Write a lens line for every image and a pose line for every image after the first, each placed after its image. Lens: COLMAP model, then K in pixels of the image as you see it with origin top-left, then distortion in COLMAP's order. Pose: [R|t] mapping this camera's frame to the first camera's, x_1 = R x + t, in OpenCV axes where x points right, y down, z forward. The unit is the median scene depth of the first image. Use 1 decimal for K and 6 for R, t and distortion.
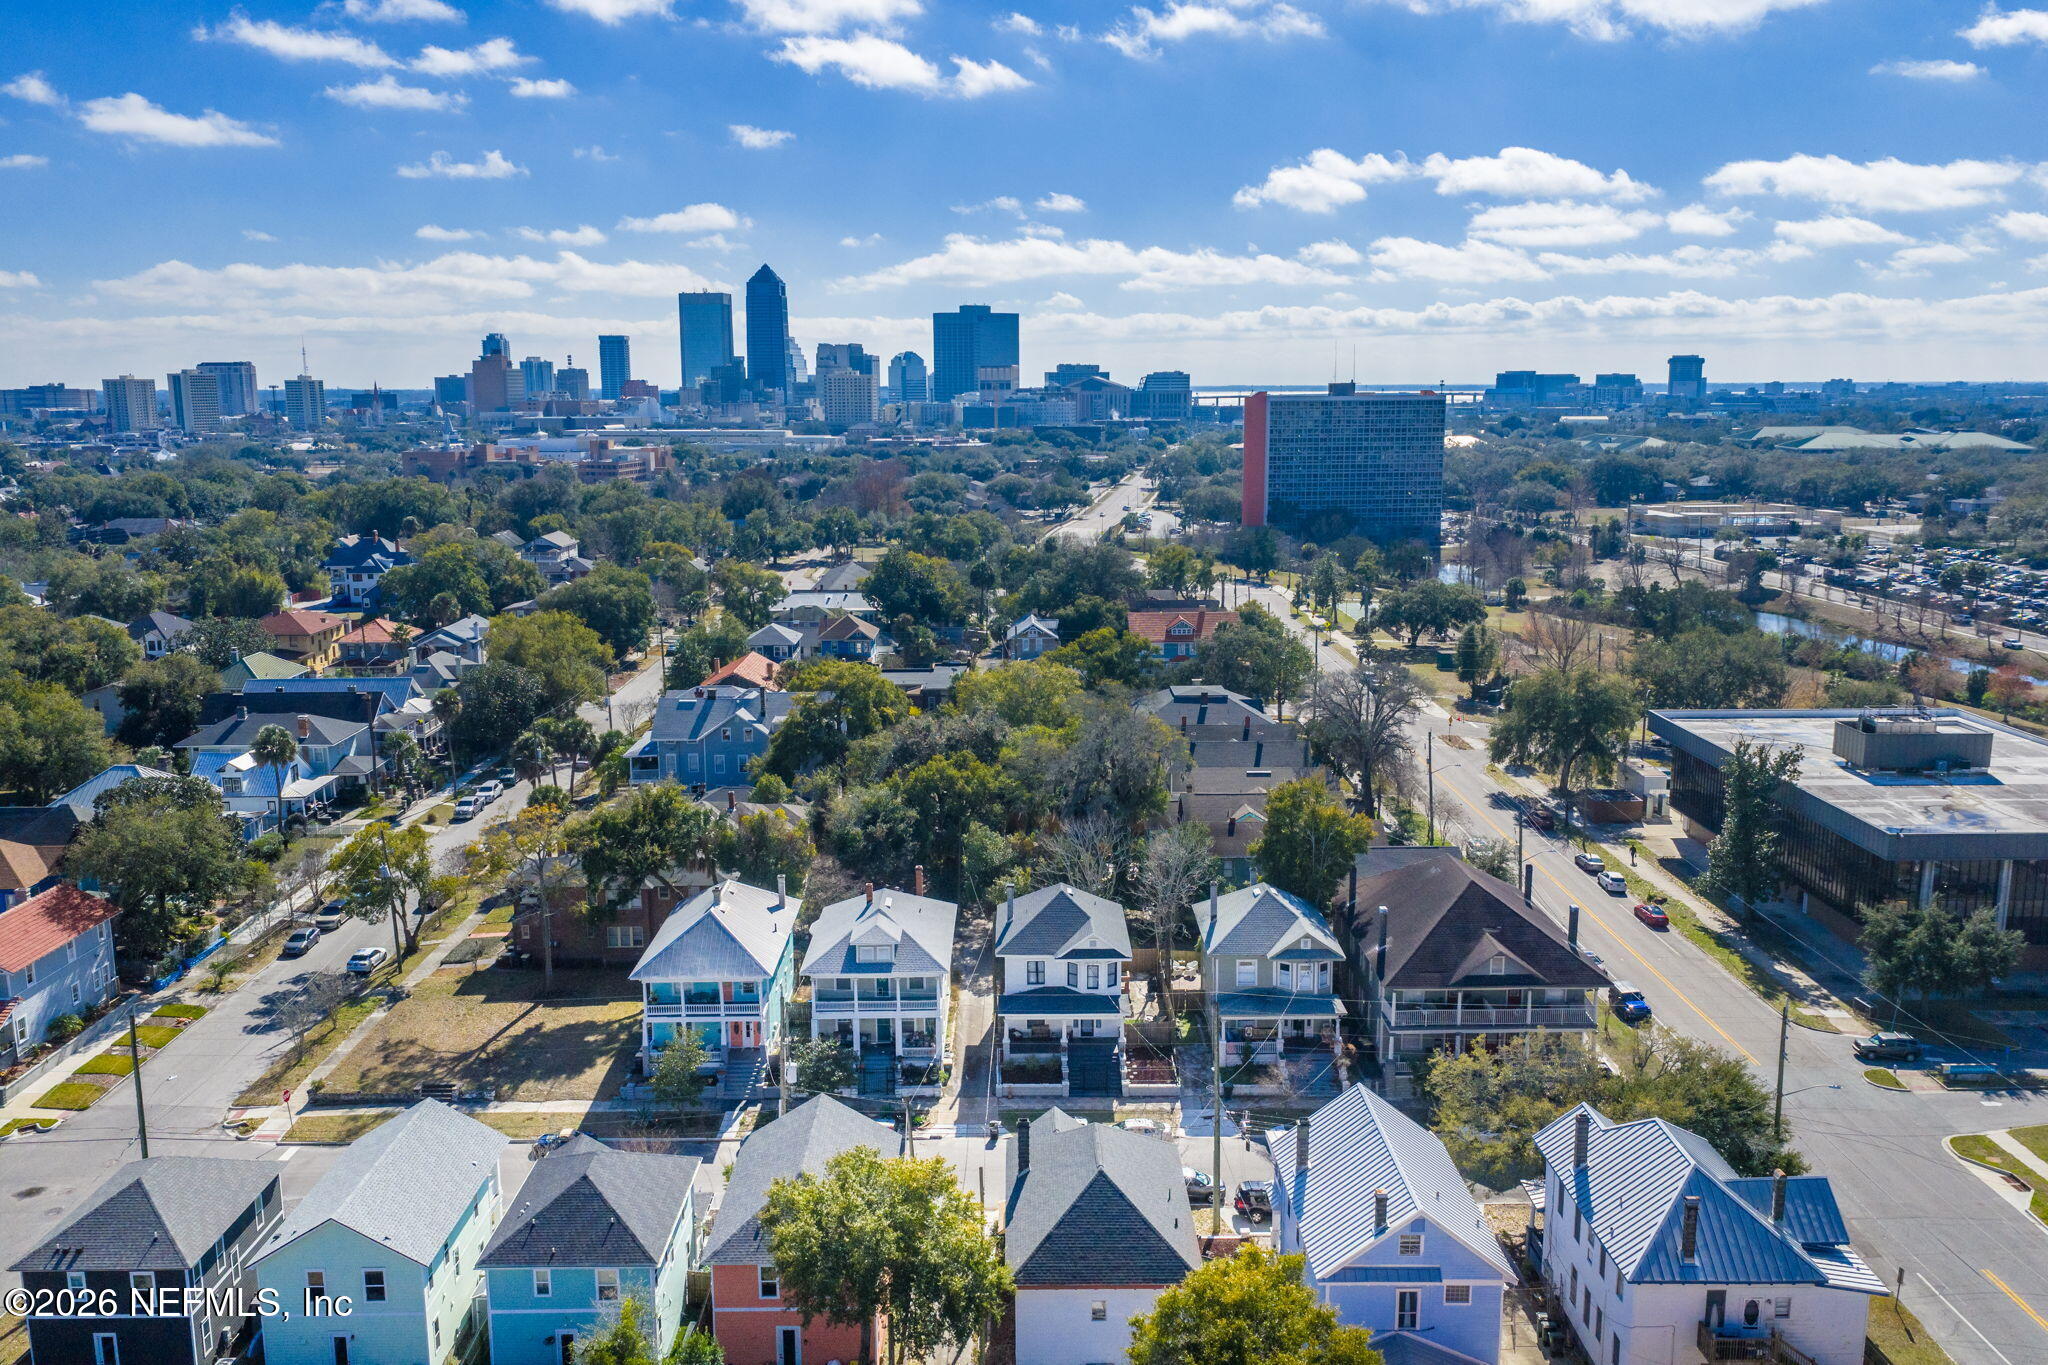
lens RADIAL K [[1685.5, 0, 1031.5], [0, 1685.5, 703.7], [0, 0, 1]] dist [0.015782, -0.028723]
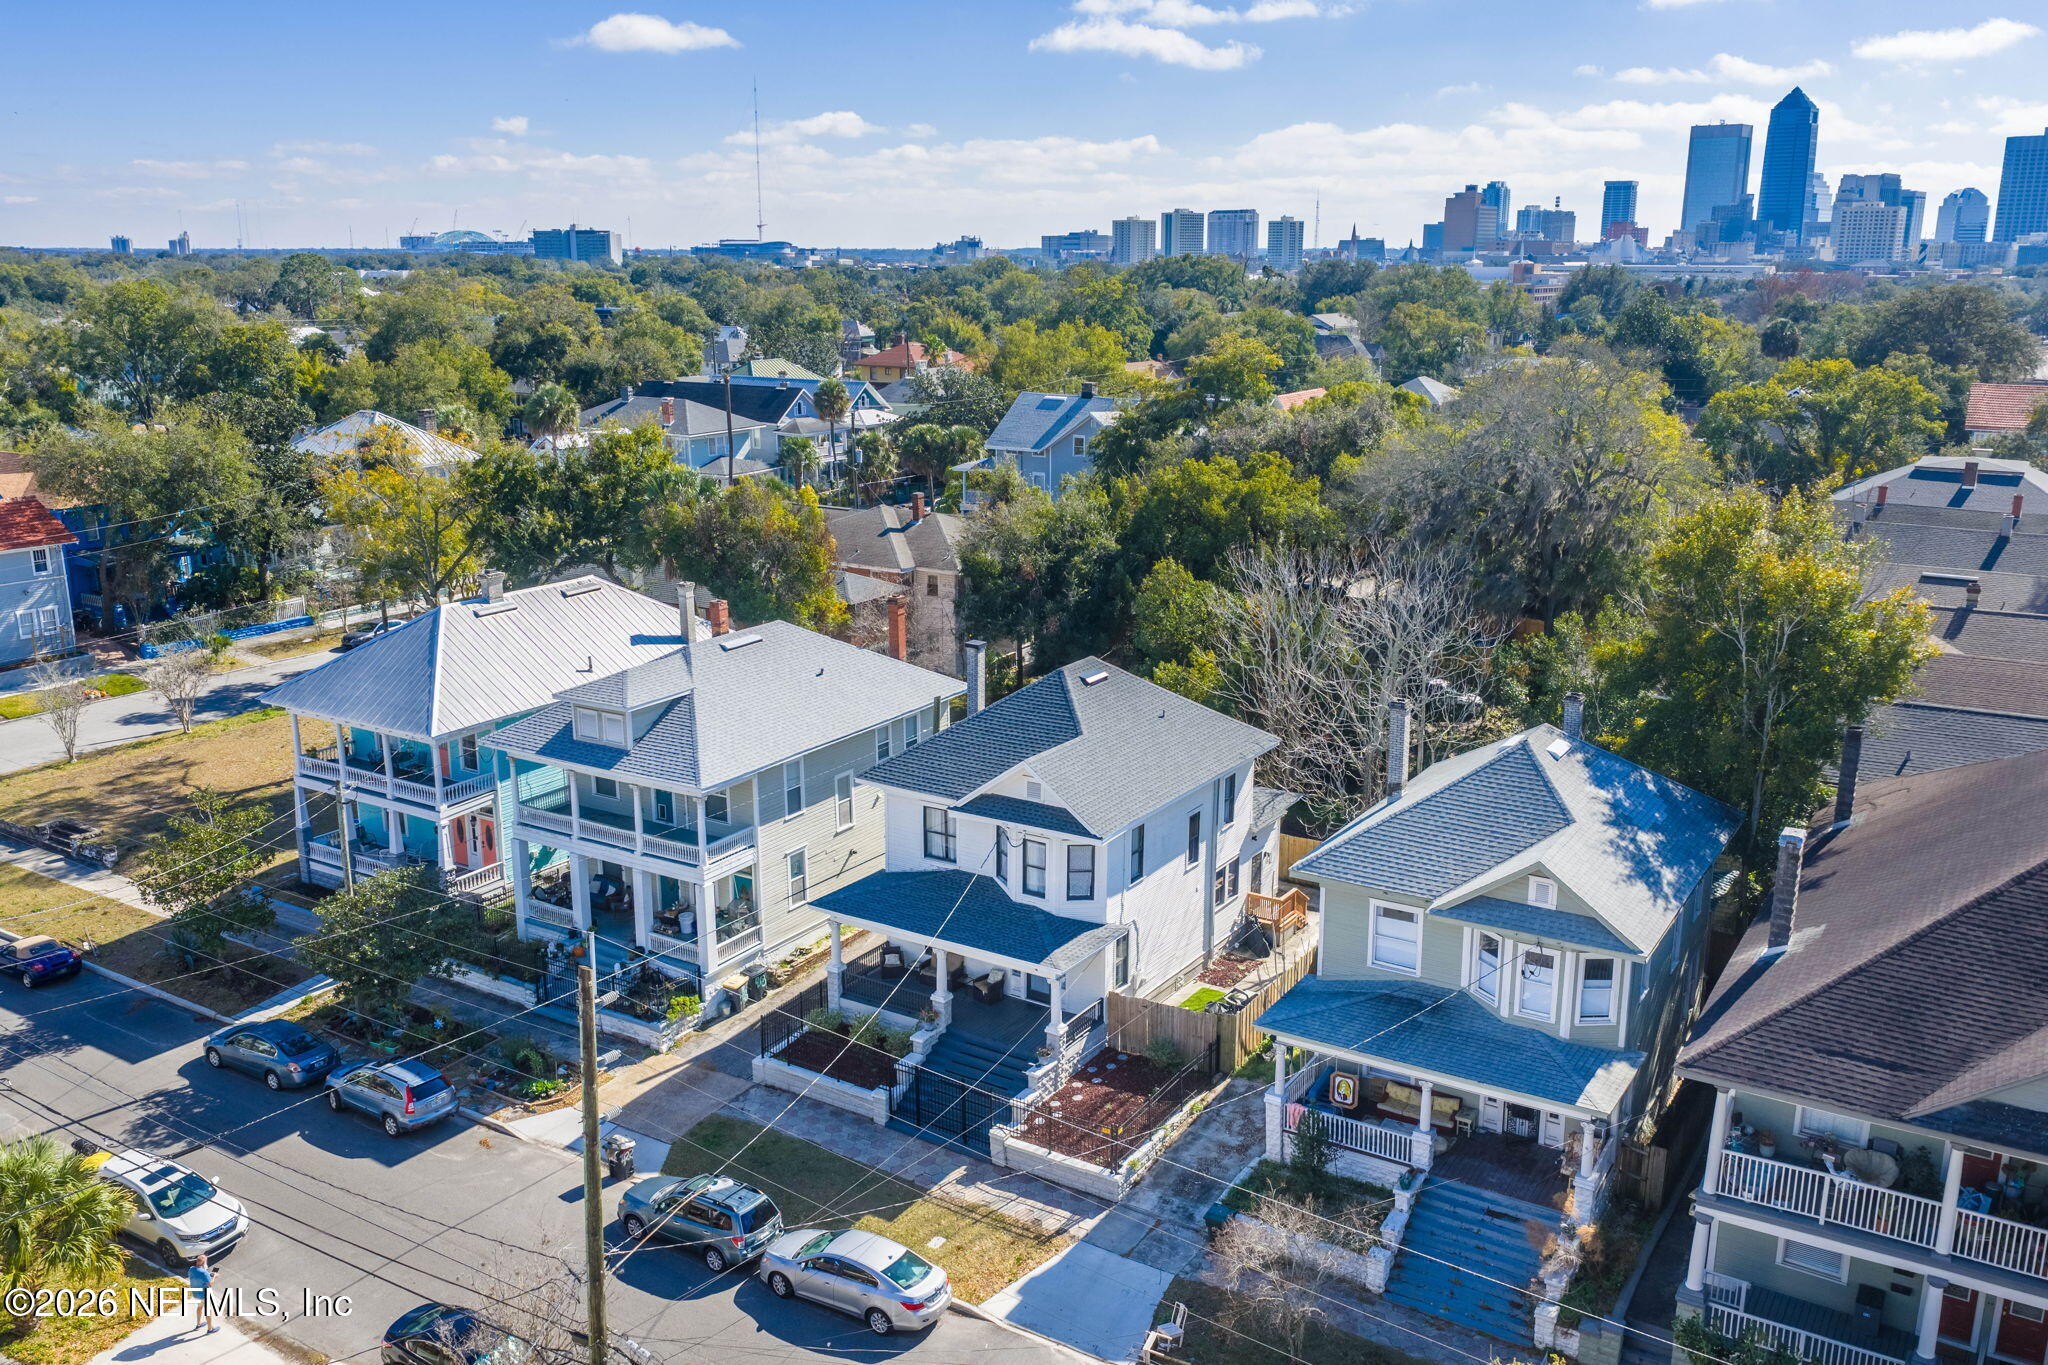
lens RADIAL K [[1685.5, 0, 1031.5], [0, 1685.5, 703.7], [0, 0, 1]] dist [0.015782, -0.028723]
pose [[0.839078, 0.144124, -0.524573, 0.247770], [-0.103850, 0.988971, 0.105602, 0.075111], [0.534007, -0.034131, 0.844791, 0.630916]]
